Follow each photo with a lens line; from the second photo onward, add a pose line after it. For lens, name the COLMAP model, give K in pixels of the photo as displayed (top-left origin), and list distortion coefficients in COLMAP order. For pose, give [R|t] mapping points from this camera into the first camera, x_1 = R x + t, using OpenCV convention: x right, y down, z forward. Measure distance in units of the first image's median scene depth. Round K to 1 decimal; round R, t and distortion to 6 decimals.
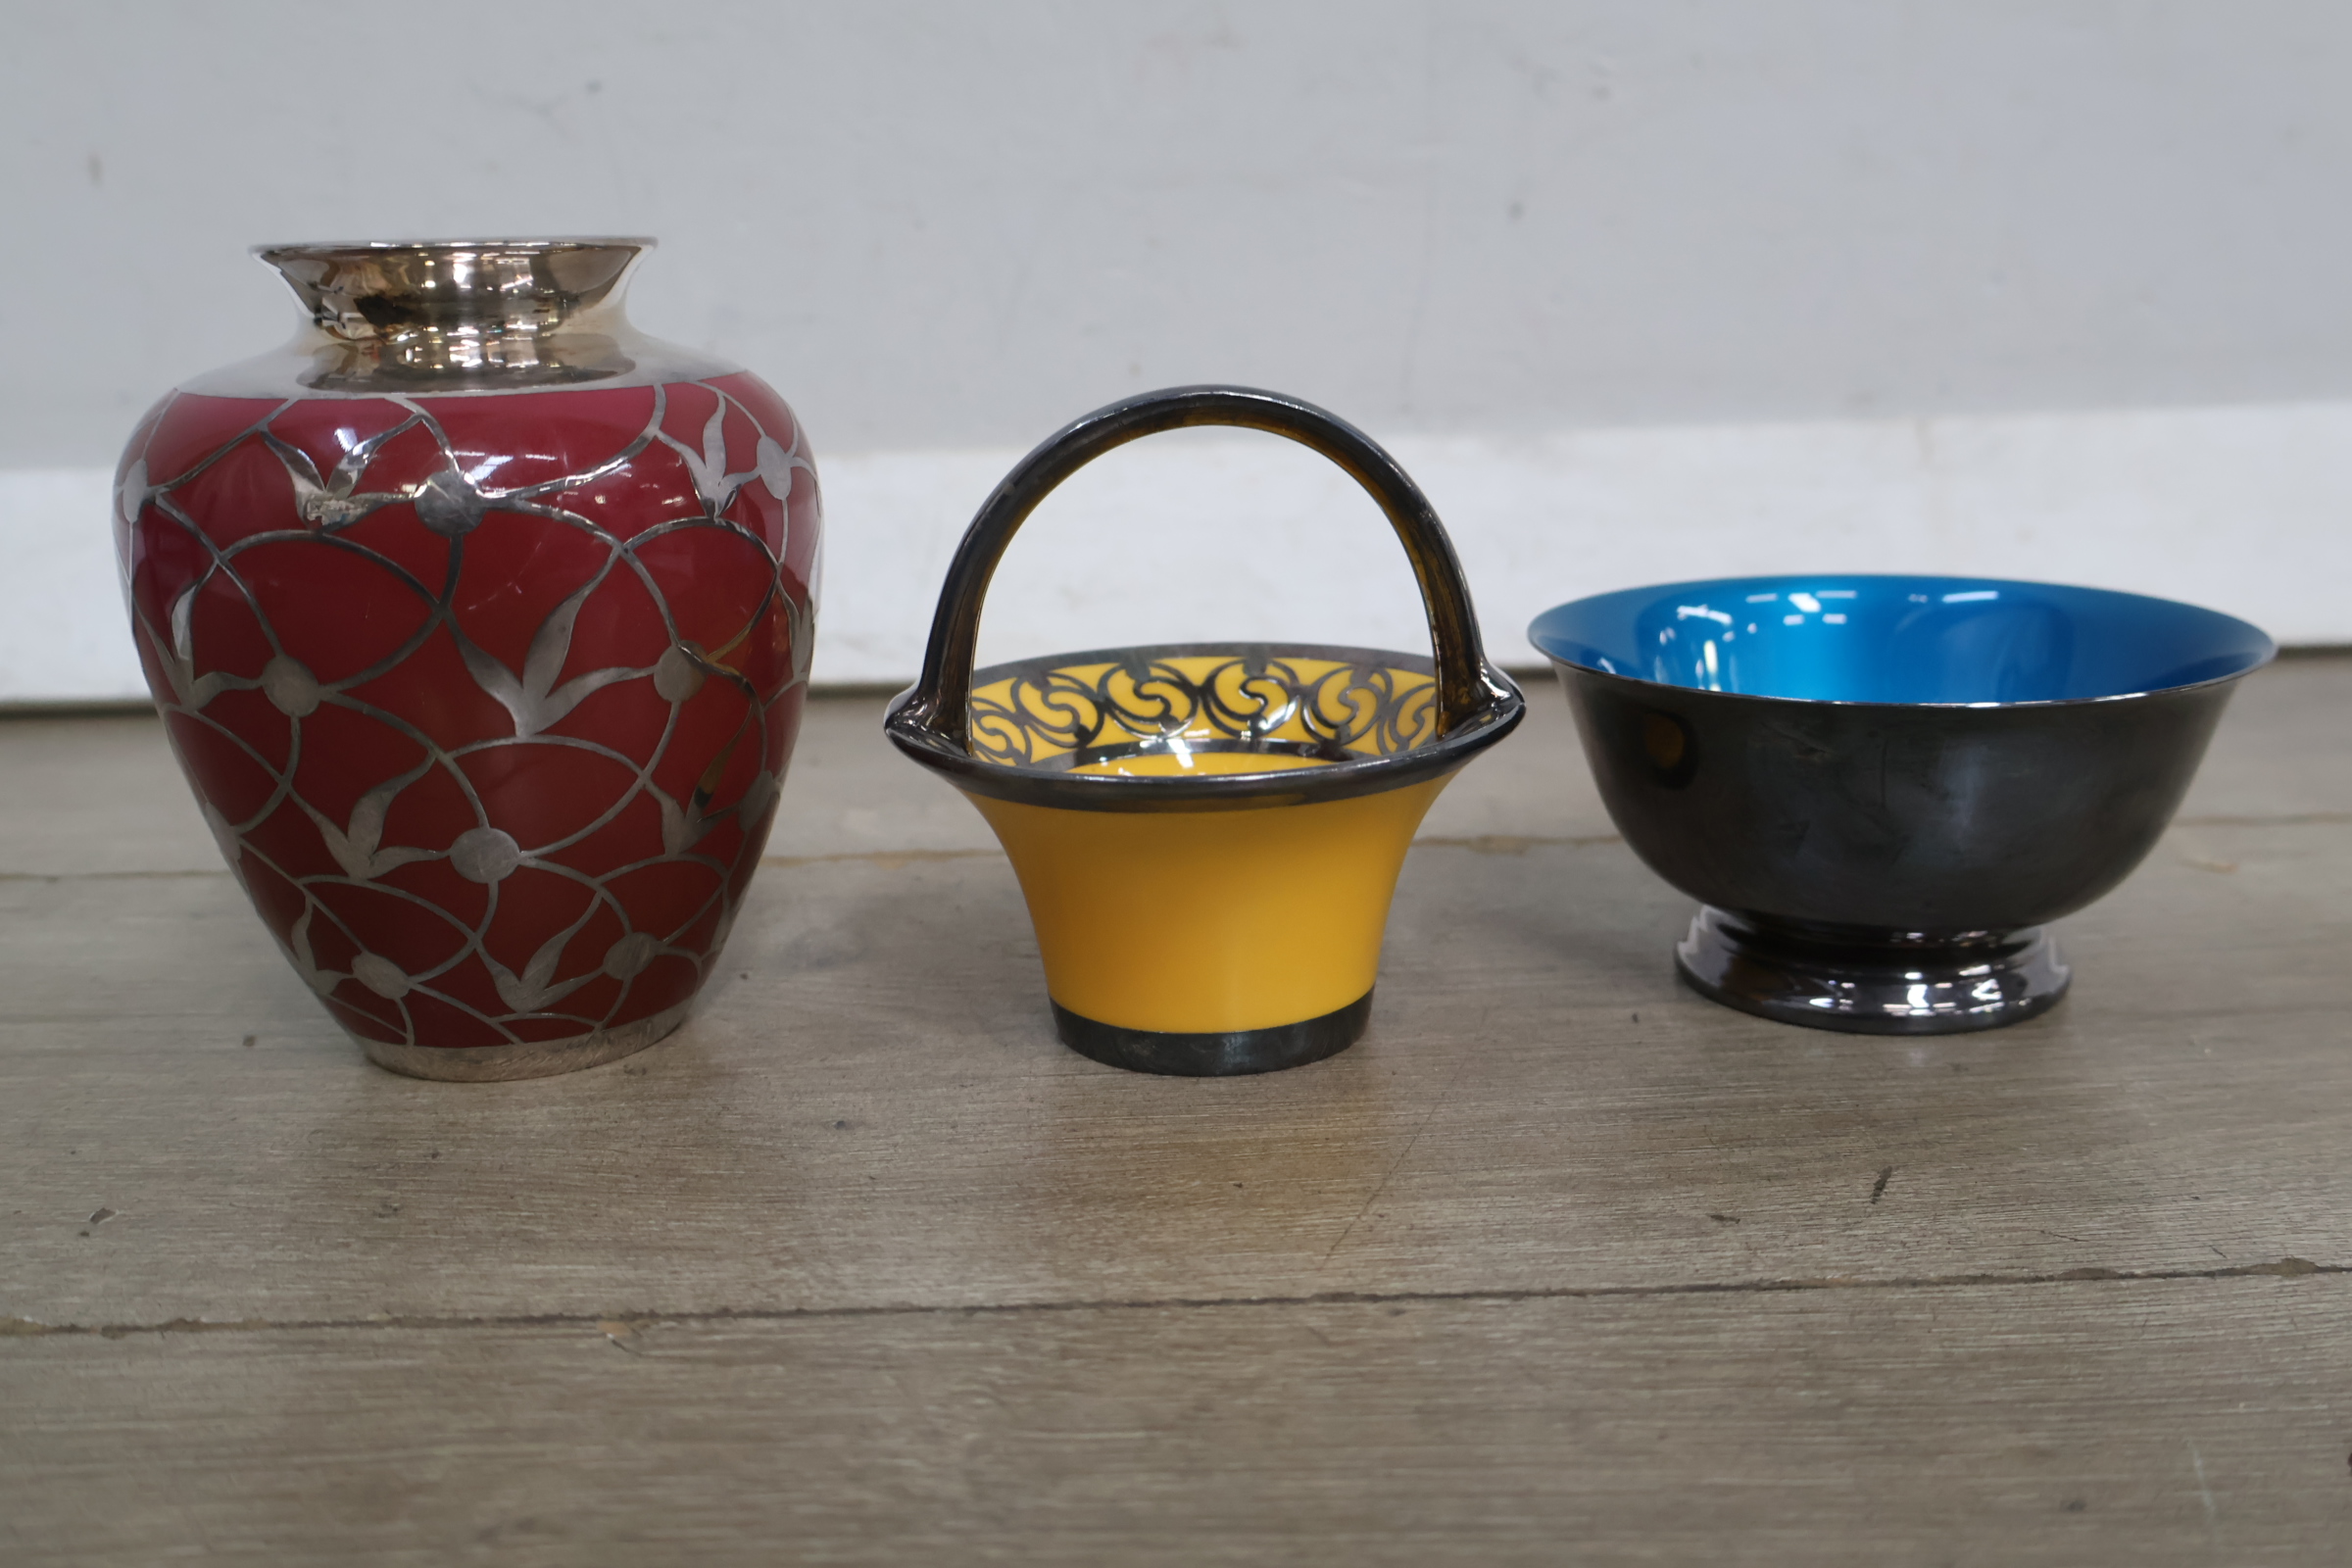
lens RADIAL K [[2320.6, 0, 1181.3], [0, 2320.6, 787.2], [0, 0, 1]] dist [0.005199, 0.019005]
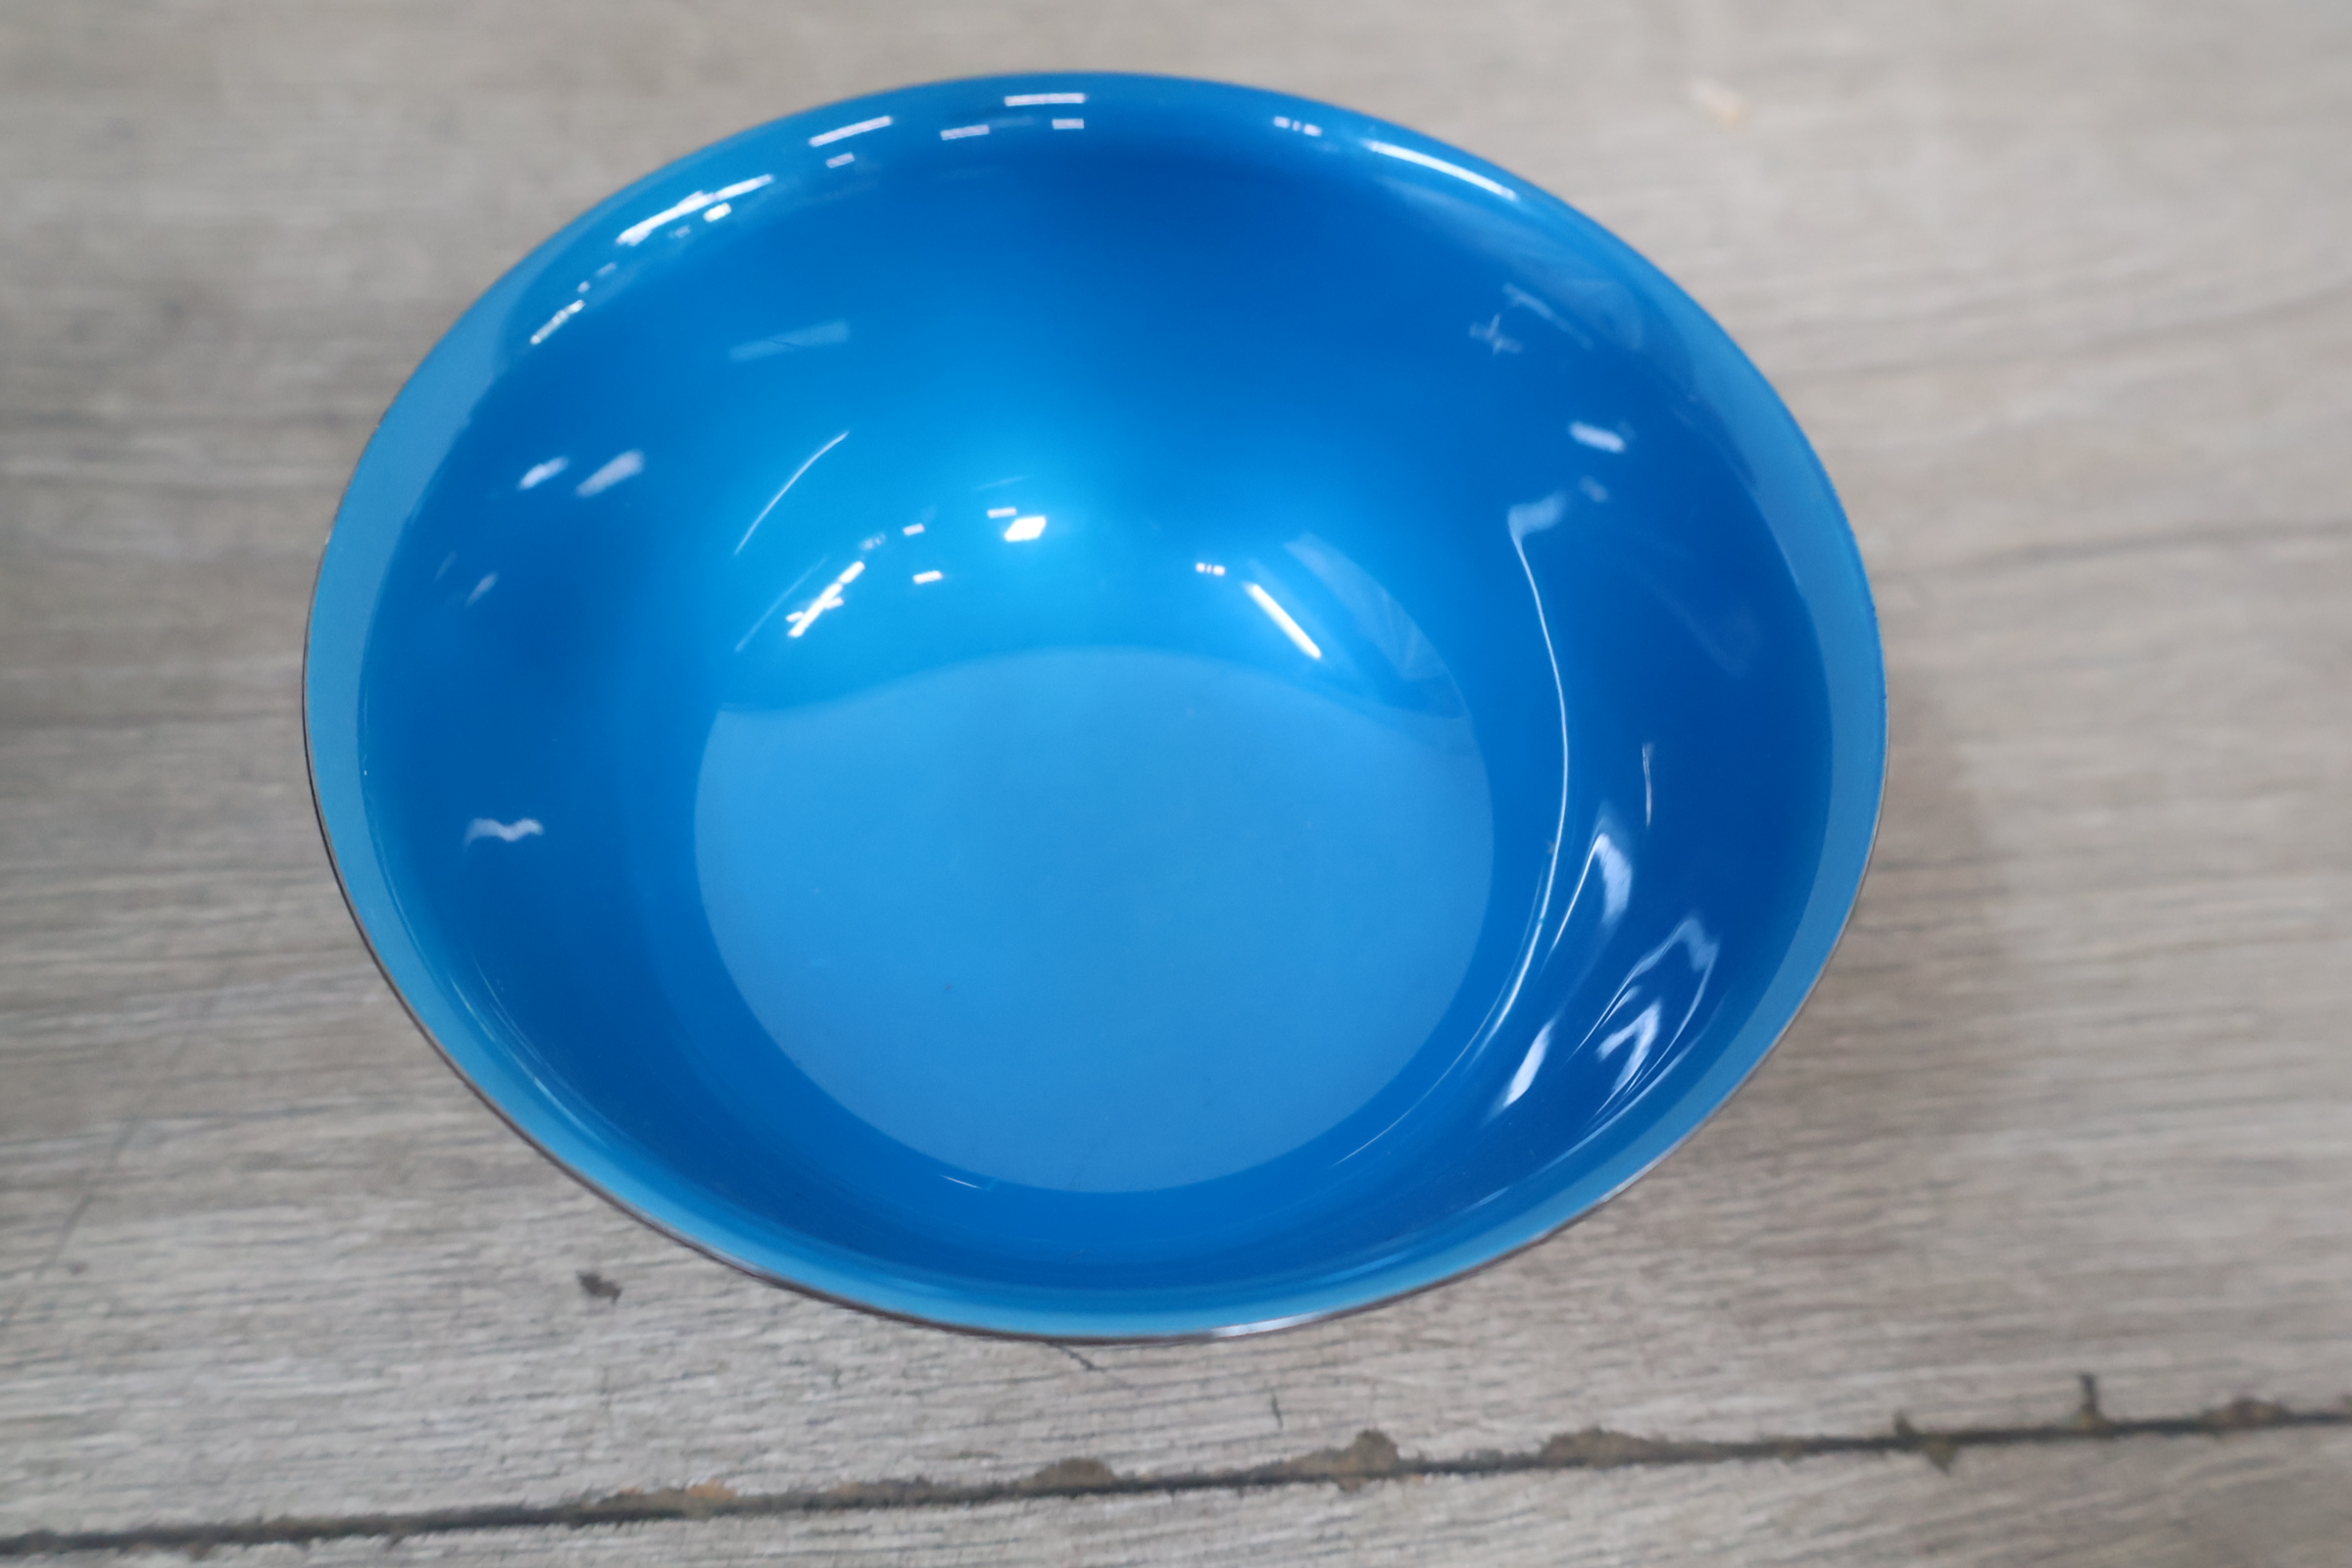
lens RADIAL K [[2316.2, 0, 1171.9], [0, 2316.2, 786.9], [0, 0, 1]] dist [0.006807, 0.008019]
pose [[0.994583, -0.004155, 0.103863, 0.306643], [-0.066999, 0.738324, 0.671110, -0.352823], [-0.079473, -0.674433, 0.734047, 0.554401]]
